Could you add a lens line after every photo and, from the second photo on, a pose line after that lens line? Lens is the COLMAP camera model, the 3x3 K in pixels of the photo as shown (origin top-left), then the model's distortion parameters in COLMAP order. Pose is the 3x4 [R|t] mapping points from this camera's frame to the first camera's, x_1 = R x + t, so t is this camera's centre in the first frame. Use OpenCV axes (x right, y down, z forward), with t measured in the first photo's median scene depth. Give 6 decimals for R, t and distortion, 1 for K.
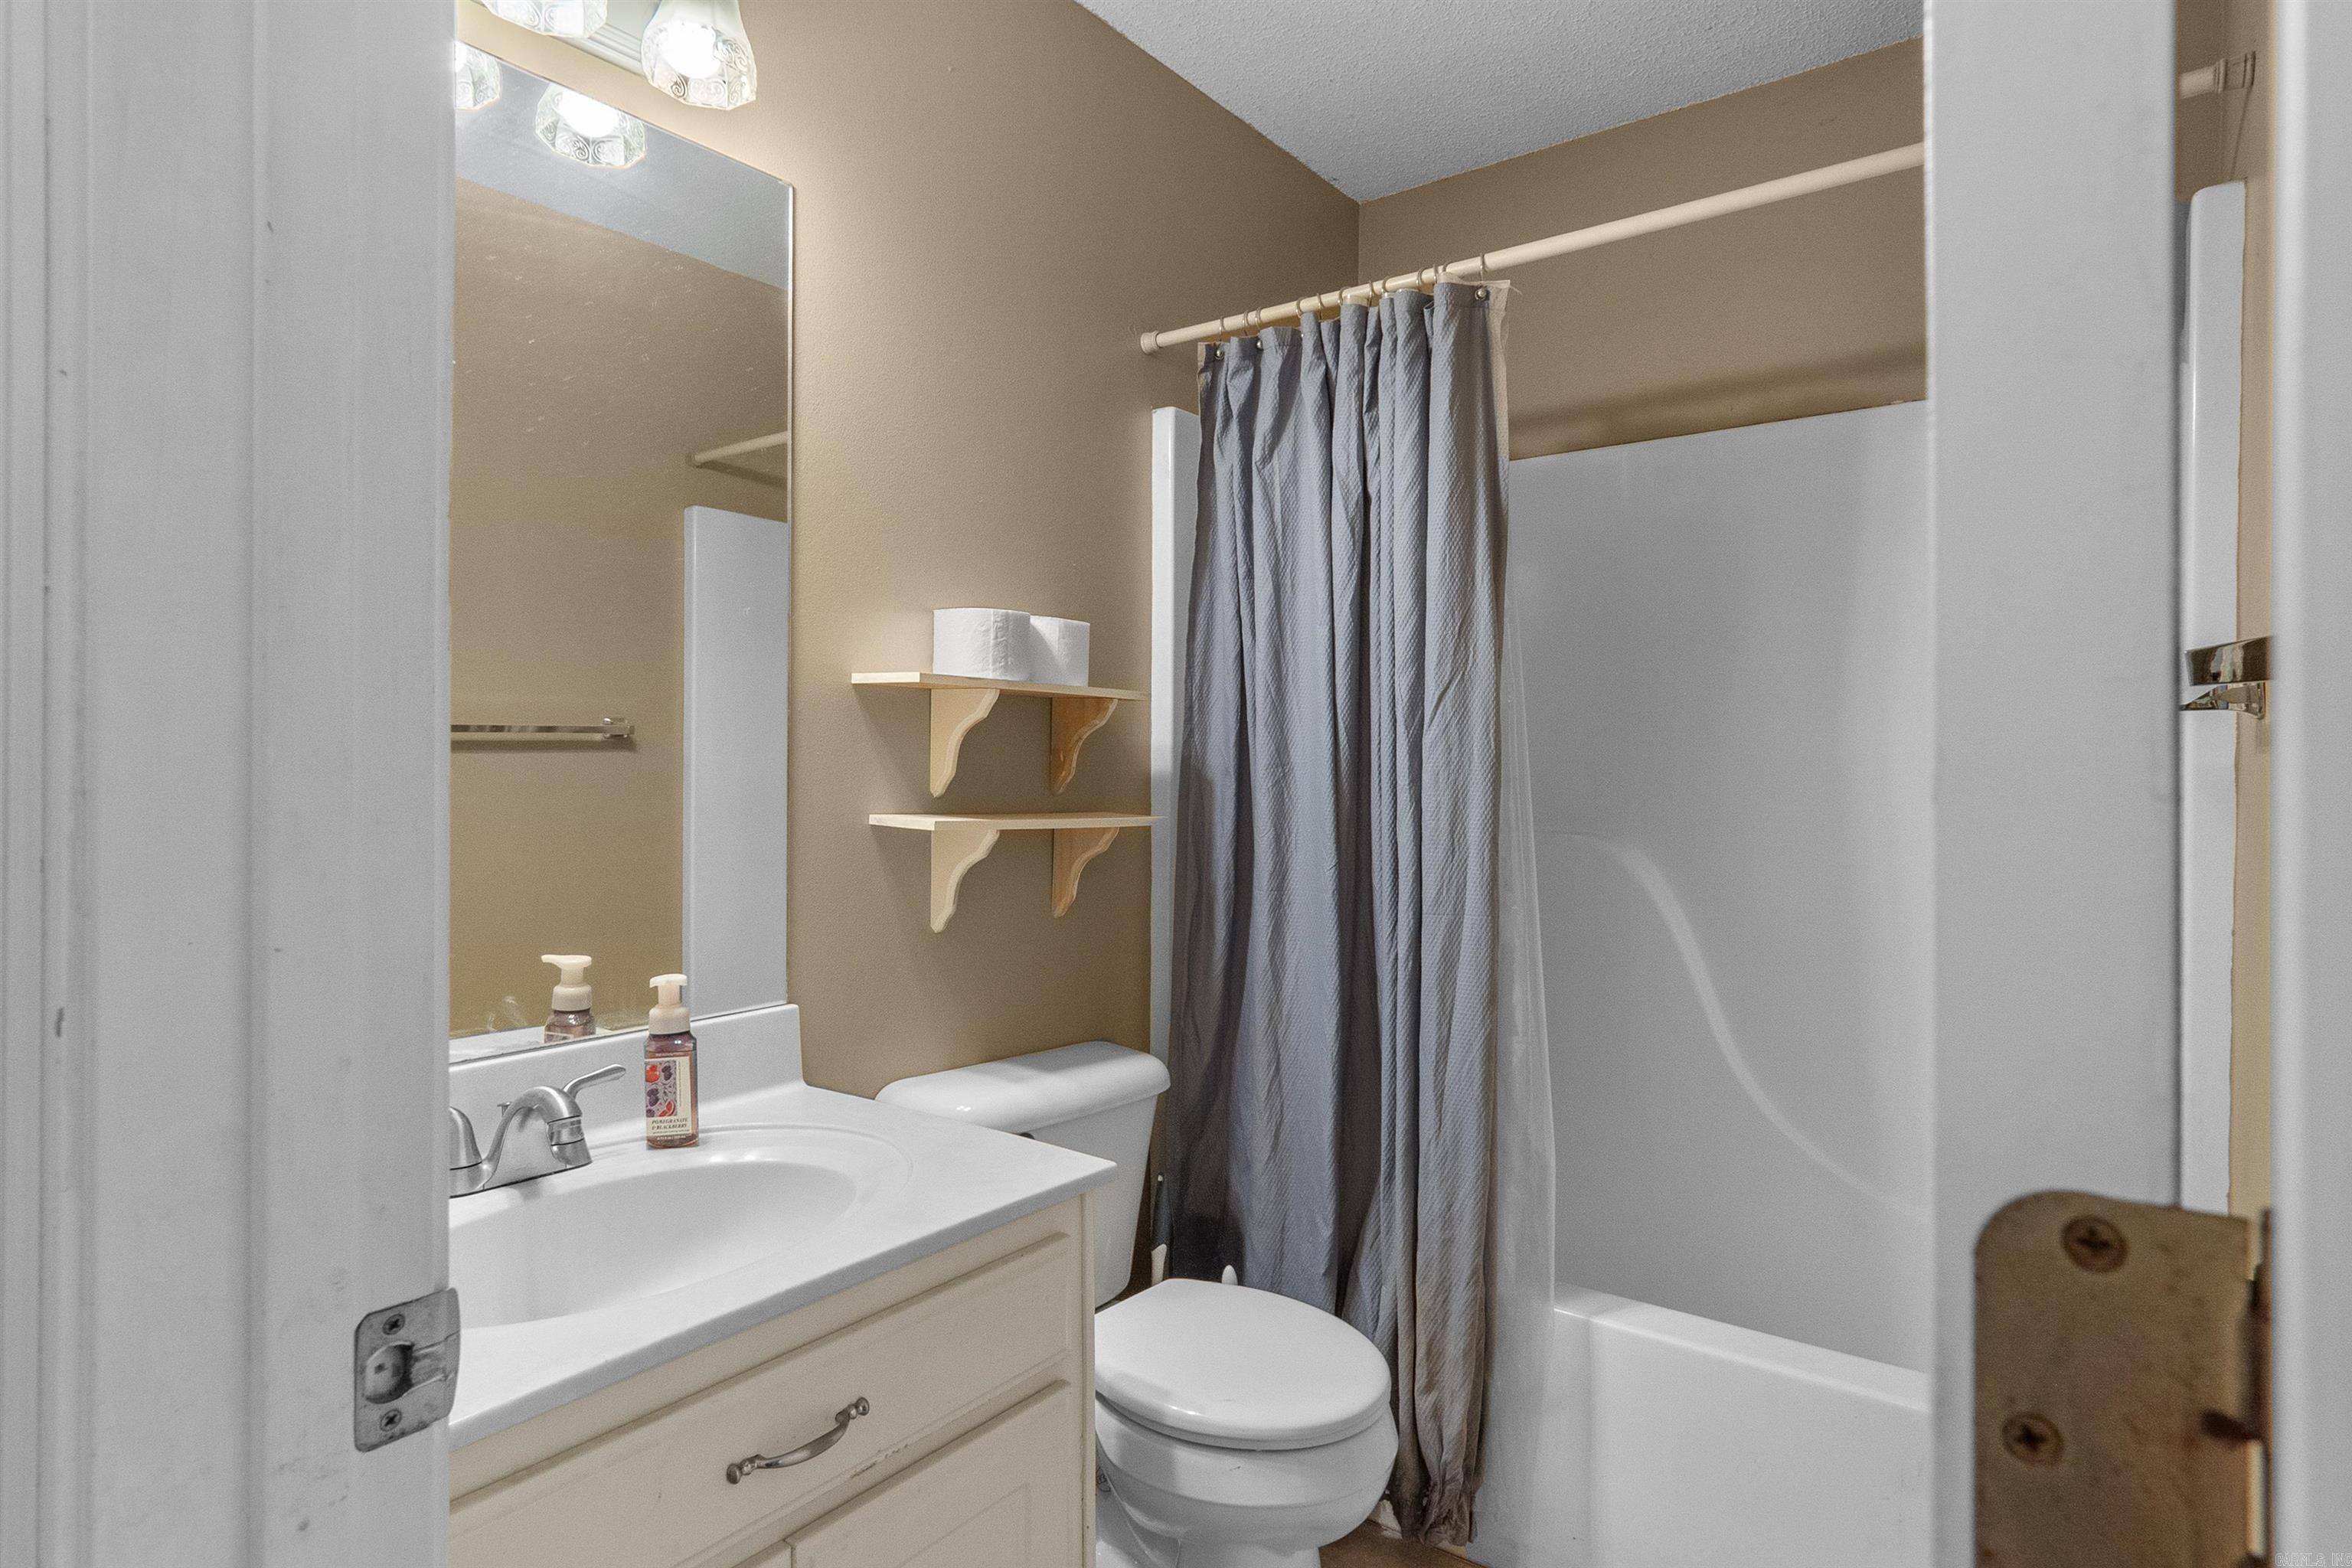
lens RADIAL K [[1257.1, 0, 1174.1], [0, 1257.1, 773.8], [0, 0, 1]] dist [-0.008142, 0.004245]
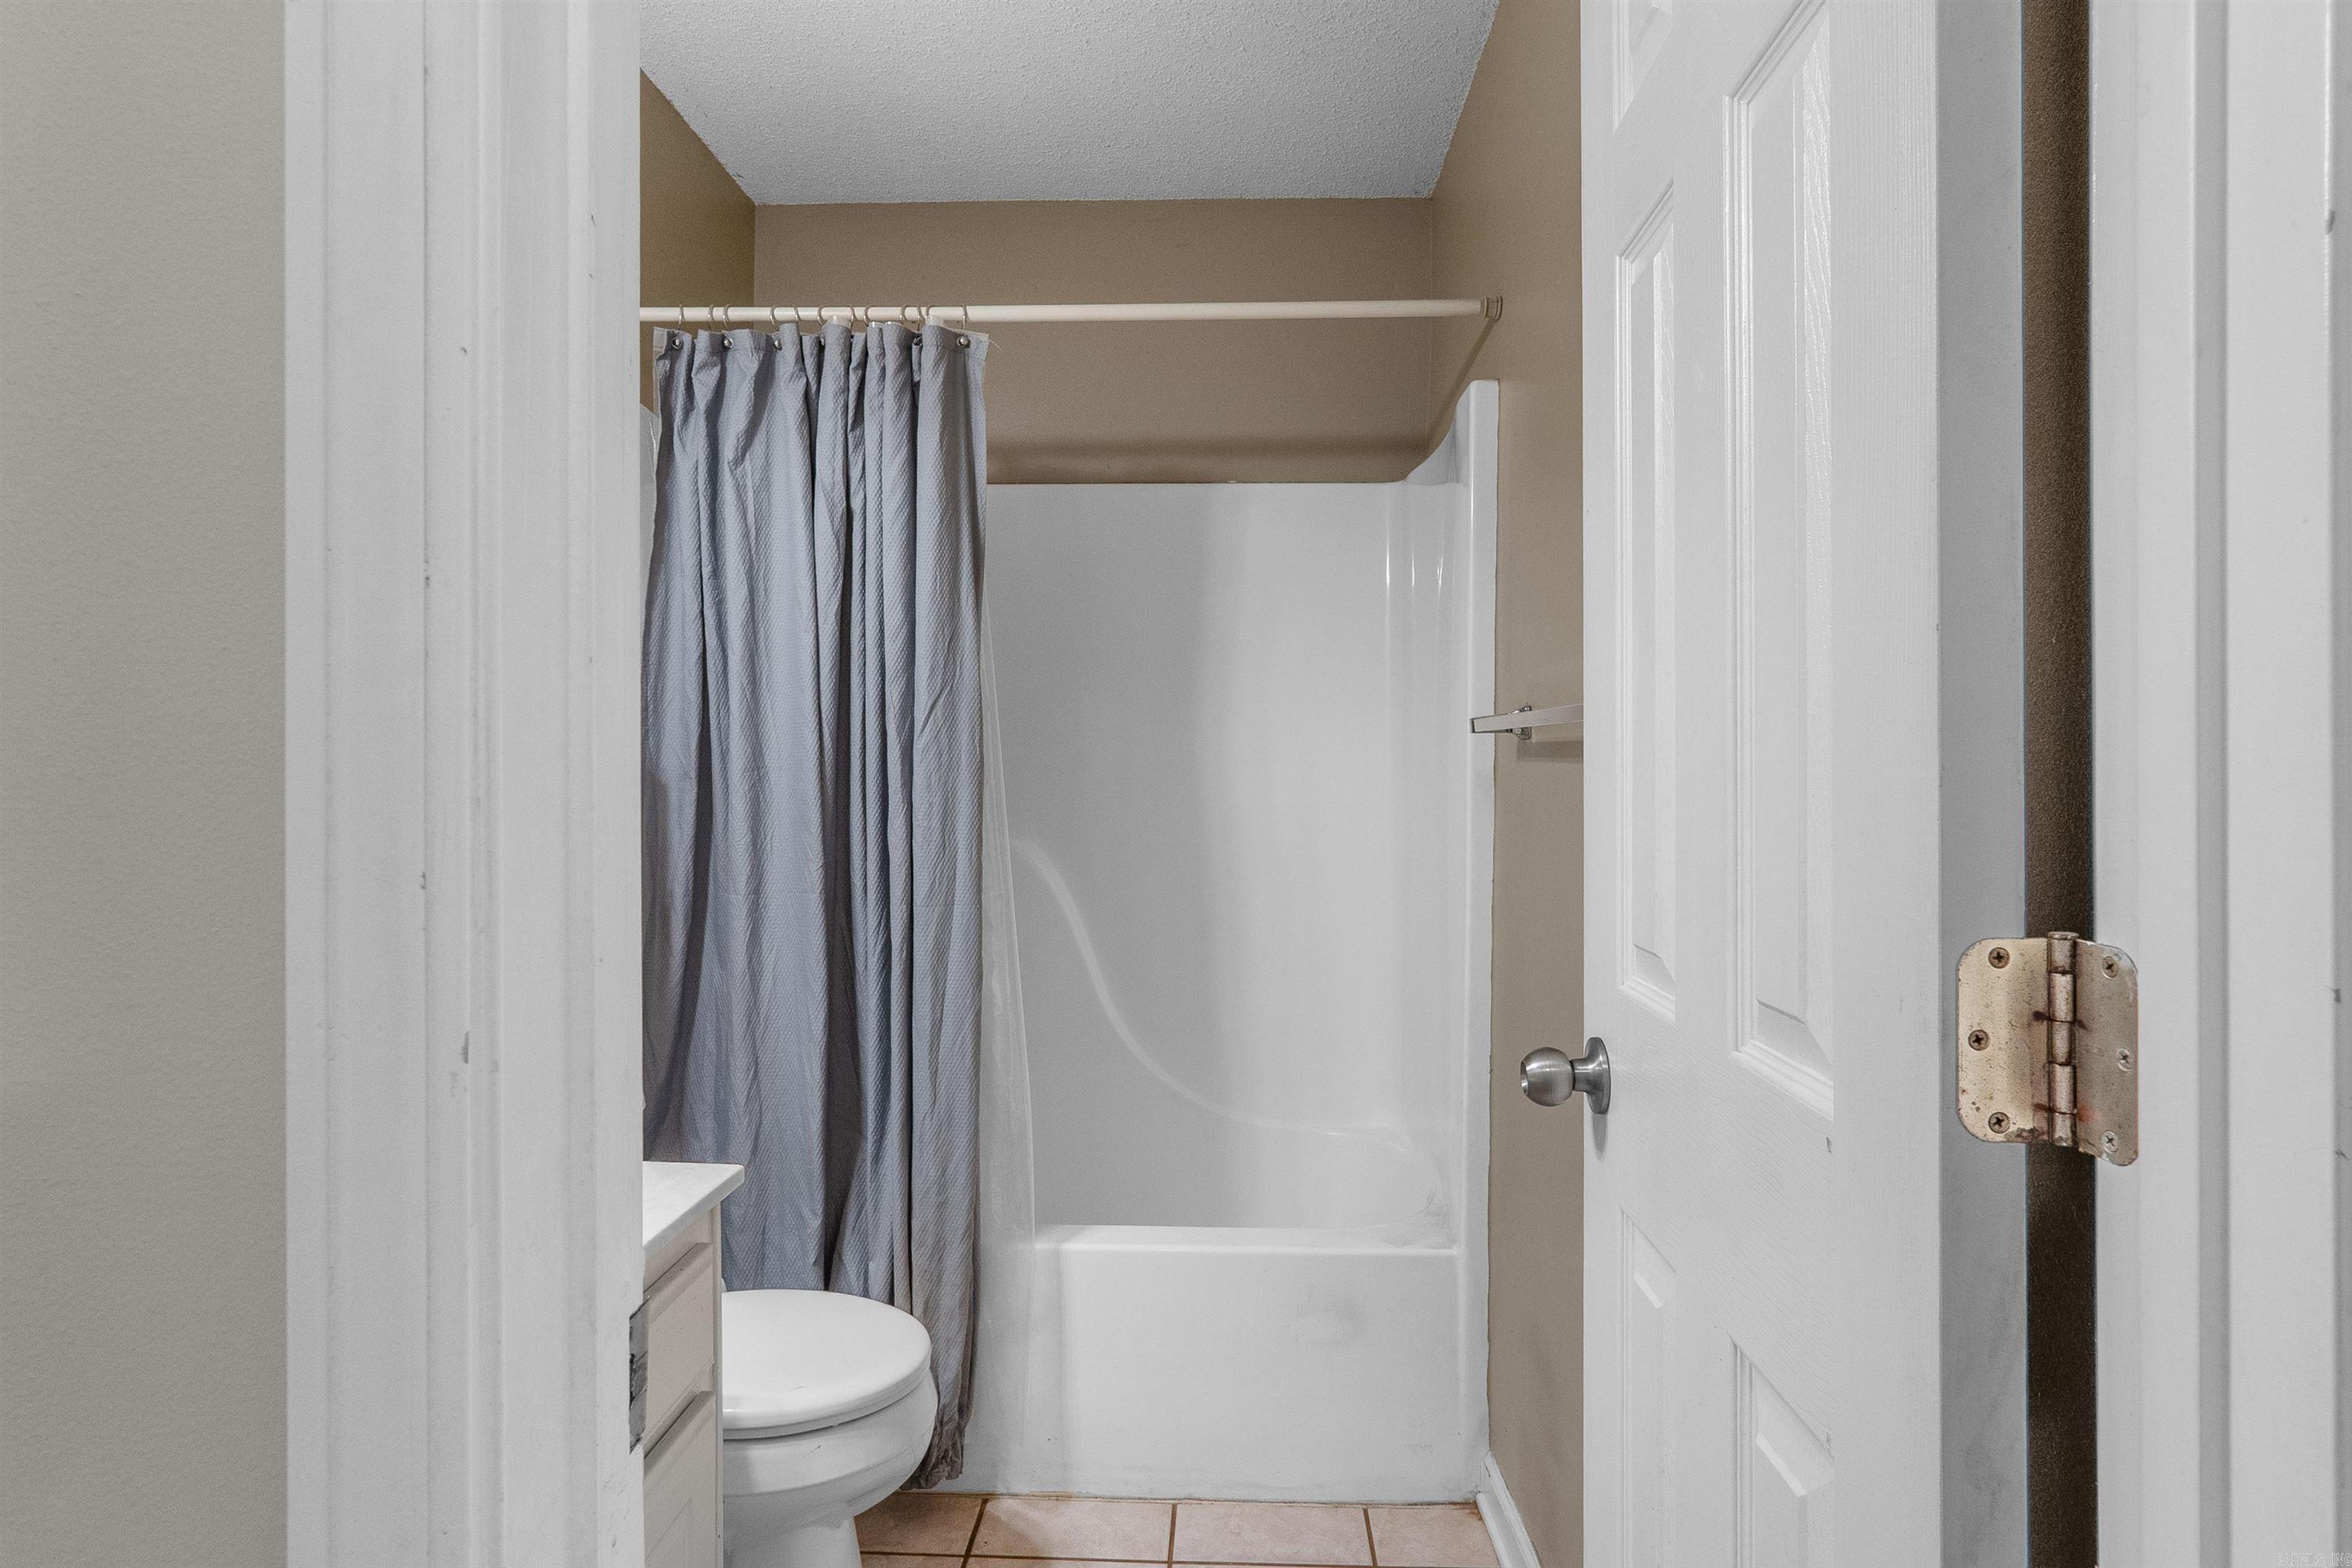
lens RADIAL K [[1257.1, 0, 1183.8], [0, 1257.1, 780.6], [0, 0, 1]] dist [-0.008142, 0.004245]
pose [[0.821141, -0.005357, 0.570700, -0.224753], [0.003479, 0.999984, 0.004381, -0.000645], [-0.570715, -0.001612, 0.821147, -0.016946]]
